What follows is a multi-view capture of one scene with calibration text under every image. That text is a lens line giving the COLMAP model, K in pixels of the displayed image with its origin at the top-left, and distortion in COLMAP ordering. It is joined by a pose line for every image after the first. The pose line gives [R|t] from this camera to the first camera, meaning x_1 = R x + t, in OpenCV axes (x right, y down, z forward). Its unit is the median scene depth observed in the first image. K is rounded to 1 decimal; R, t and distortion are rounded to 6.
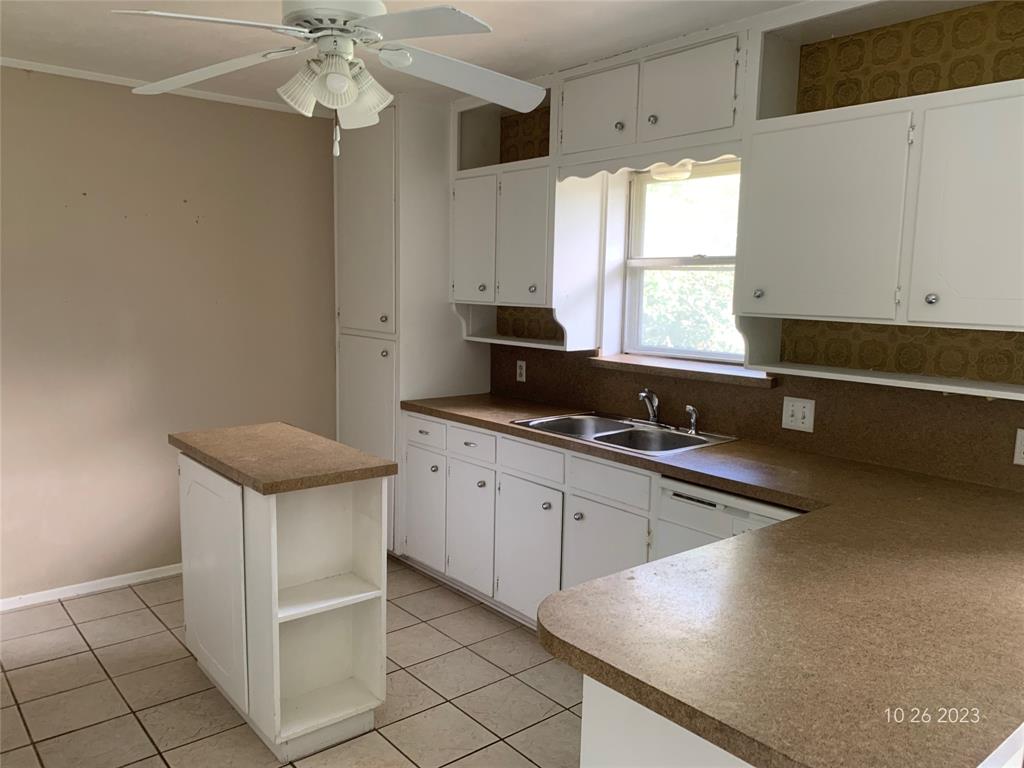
lens RADIAL K [[780.9, 0, 510.1], [0, 780.9, 388.5], [0, 0, 1]] dist [0.029657, -0.038578]
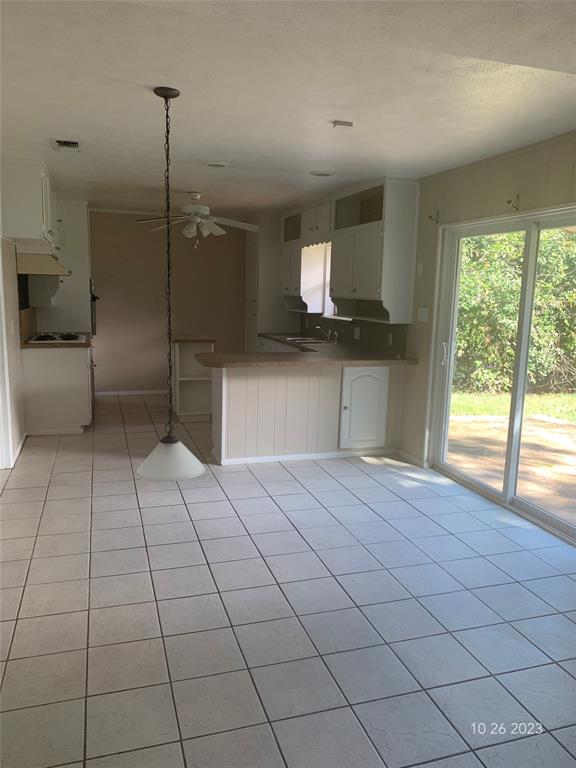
lens RADIAL K [[585.7, 0, 284.9], [0, 585.7, 393.2], [0, 0, 1]] dist [0.029657, -0.038578]
pose [[0.925254, 0.067855, -0.373229, 0.753809], [-0.054561, 0.997447, 0.046082, 0.134156], [0.375403, -0.022274, 0.926594, -0.849454]]
